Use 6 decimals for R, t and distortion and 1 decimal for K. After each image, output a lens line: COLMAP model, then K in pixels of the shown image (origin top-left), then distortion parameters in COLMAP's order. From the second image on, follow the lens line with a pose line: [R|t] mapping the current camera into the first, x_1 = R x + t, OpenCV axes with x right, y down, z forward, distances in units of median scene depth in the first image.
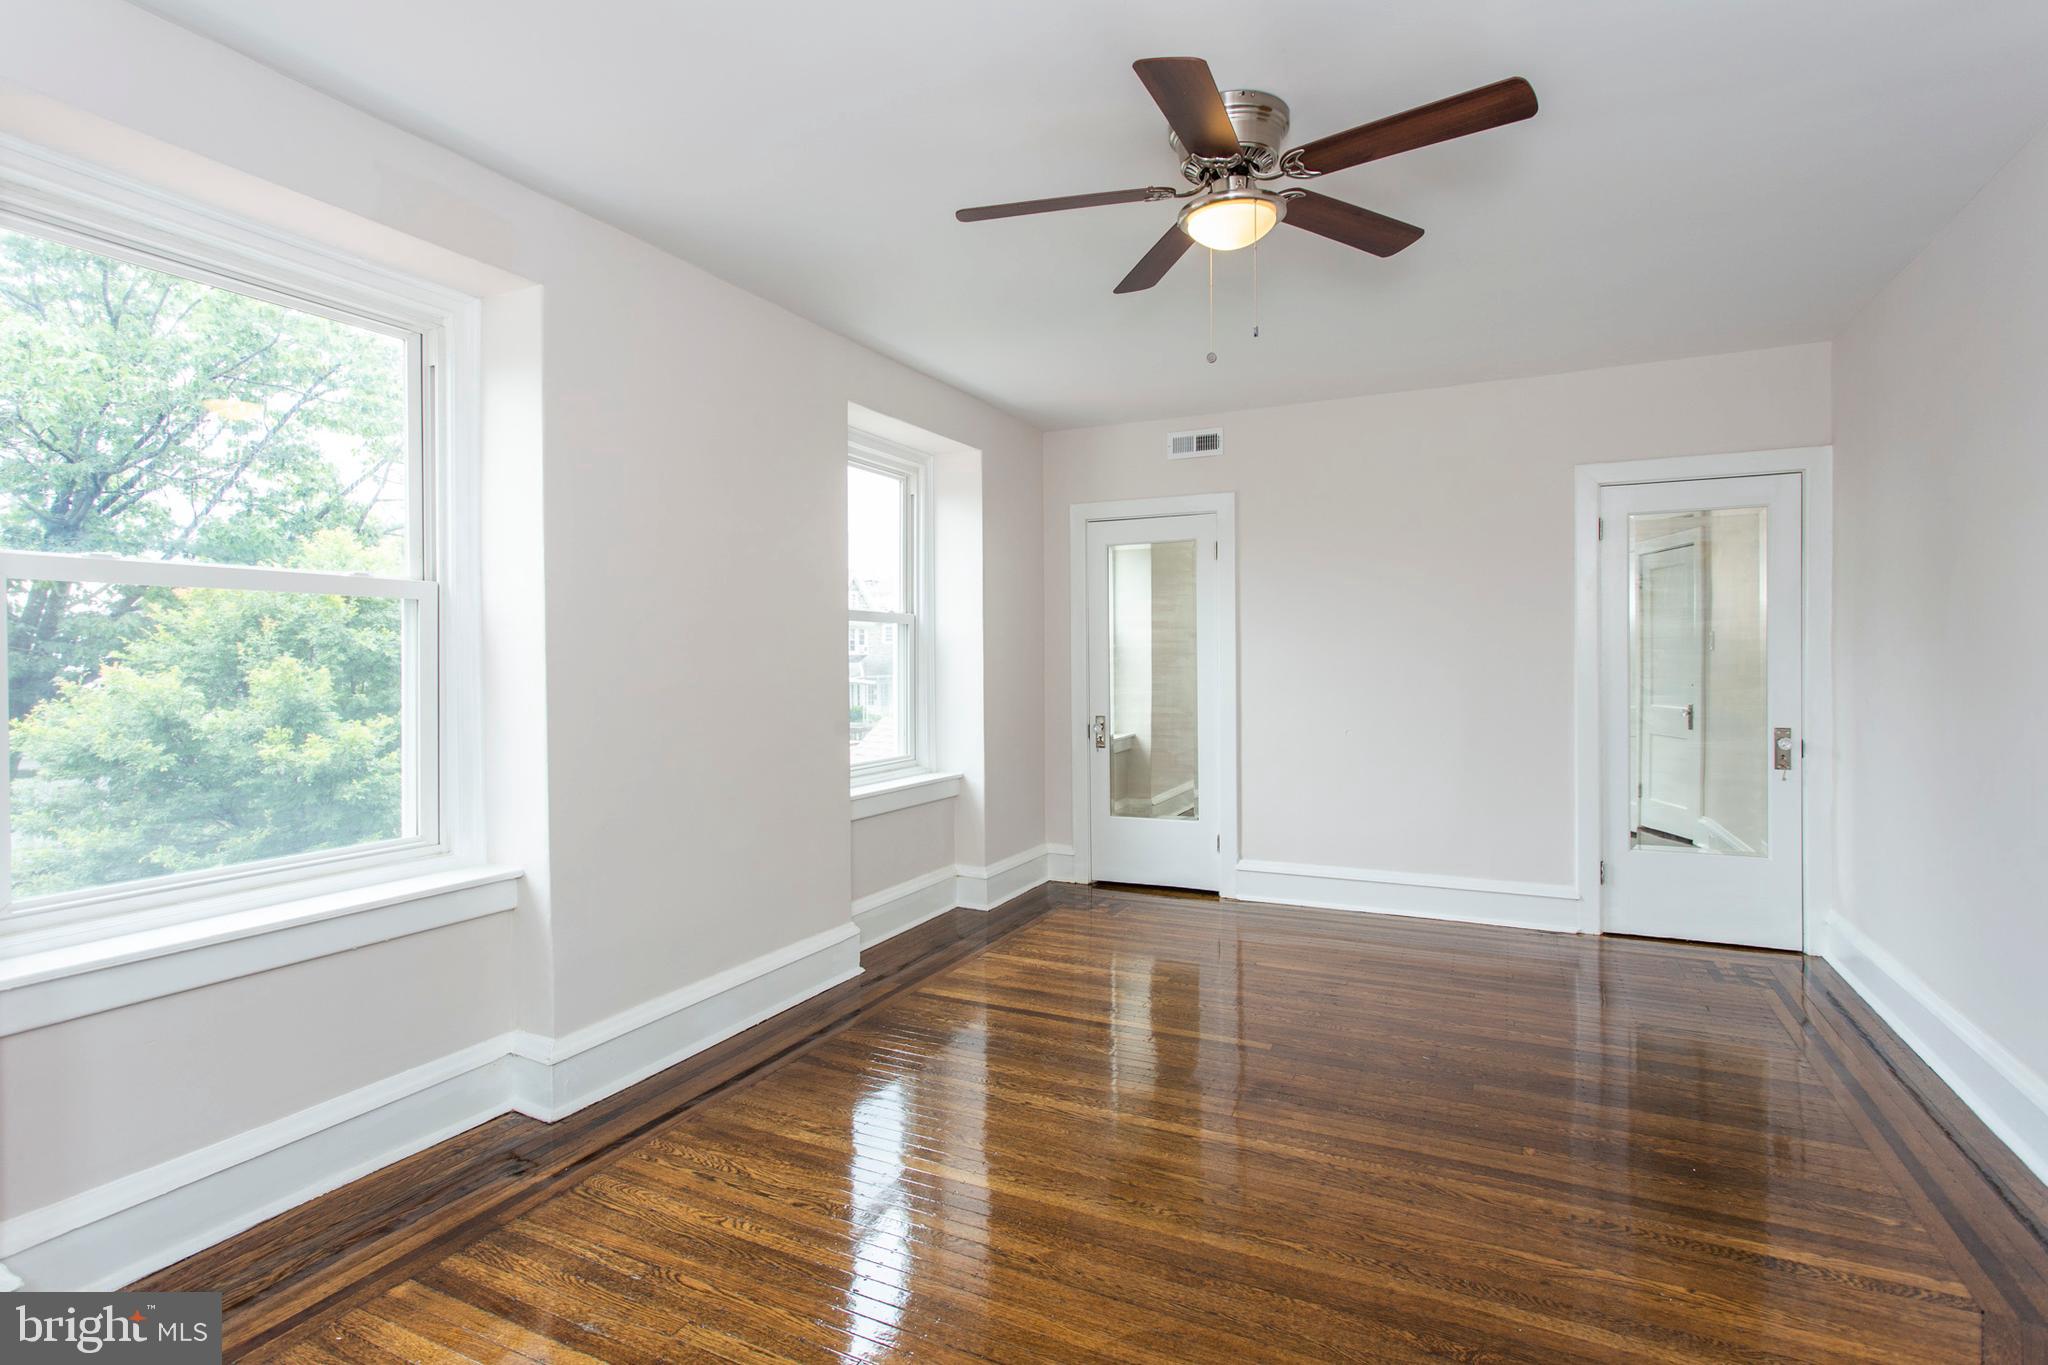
lens RADIAL K [[979.9, 0, 1012.1], [0, 979.9, 665.9], [0, 0, 1]] dist [0.004024, 0.000666]
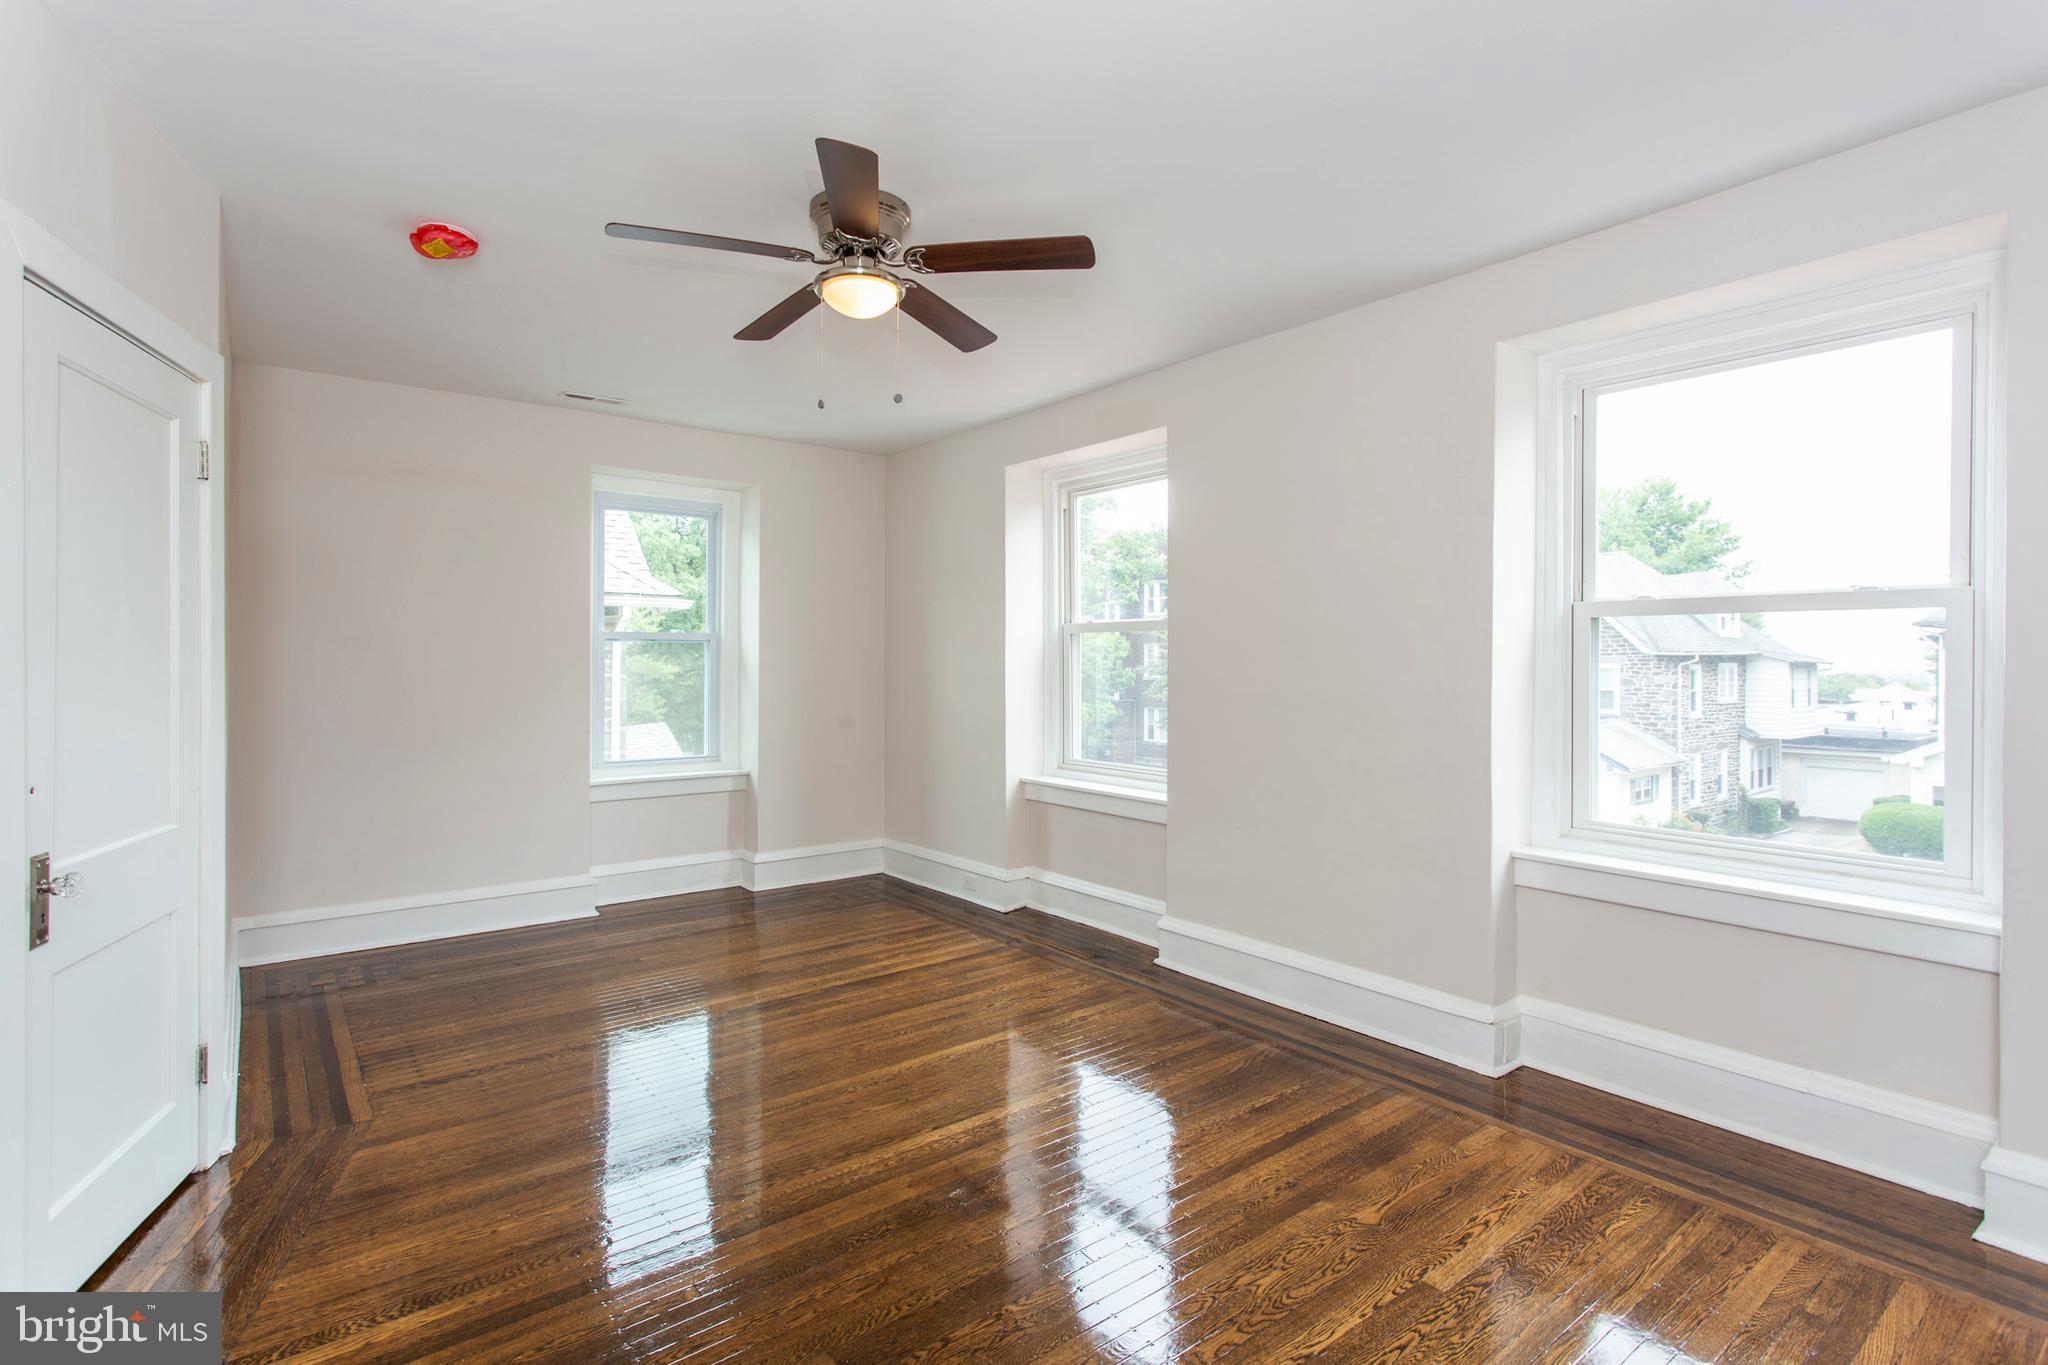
lens RADIAL K [[979.9, 0, 1012.1], [0, 979.9, 665.9], [0, 0, 1]] dist [0.004024, 0.000666]
pose [[-0.420420, 0.010759, -0.907266, 1.238425], [-0.004438, 0.999893, 0.013914, -0.040120], [0.907319, 0.009876, -0.420328, 1.705221]]
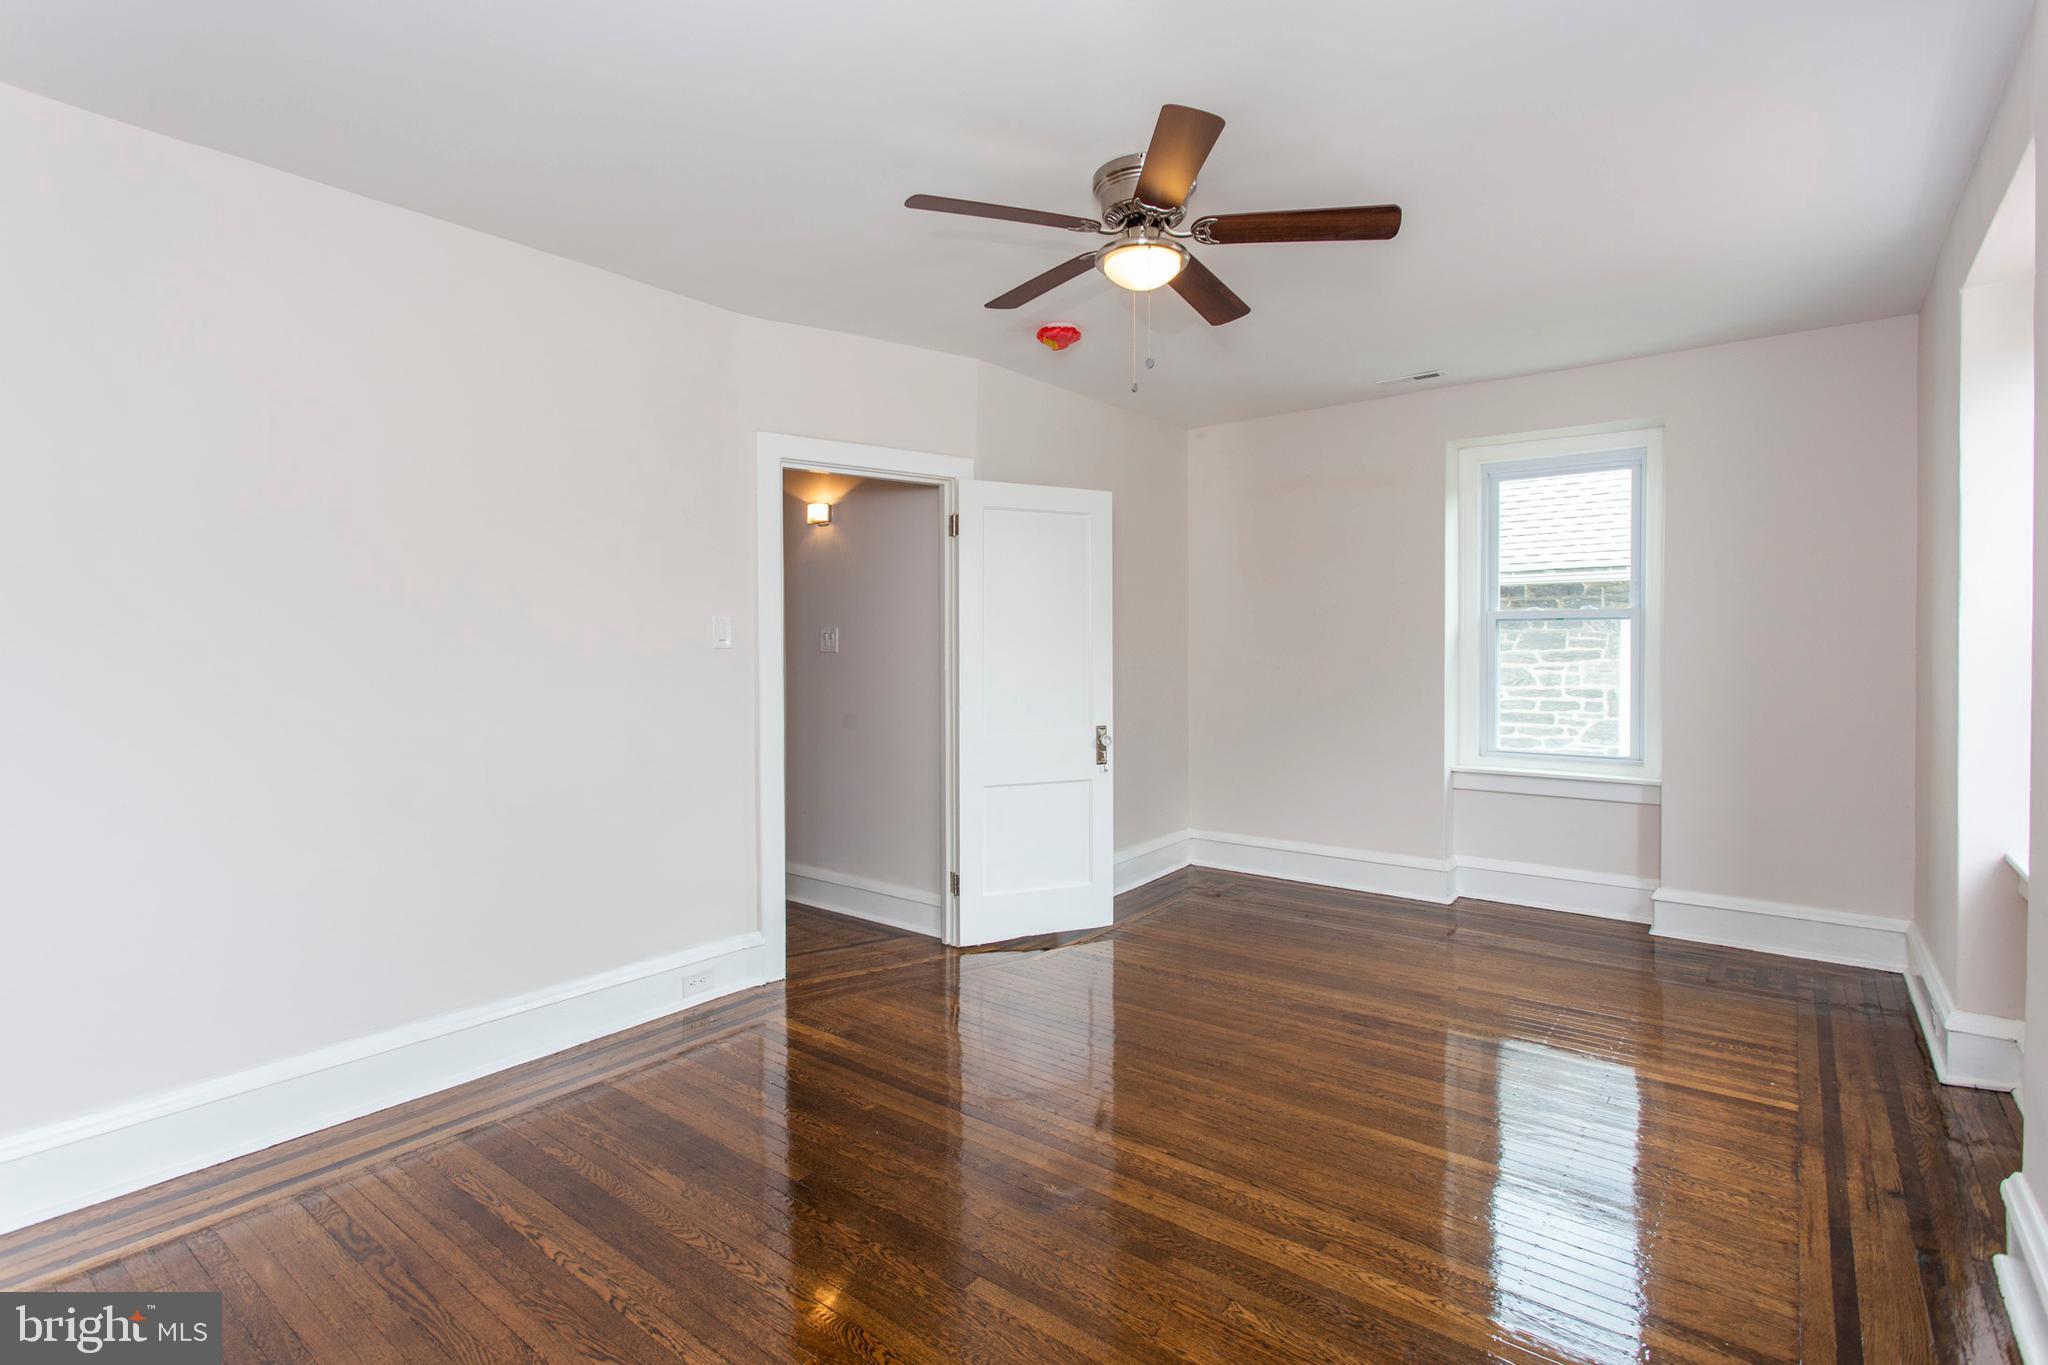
lens RADIAL K [[985.9, 0, 1031.5], [0, 985.9, 652.7], [0, 0, 1]] dist [0.004489, 0.001105]
pose [[-0.982047, 0.011343, 0.188294, 0.140662], [0.013593, 0.999851, 0.010659, -0.033086], [-0.188145, 0.013027, -0.982055, 2.225493]]
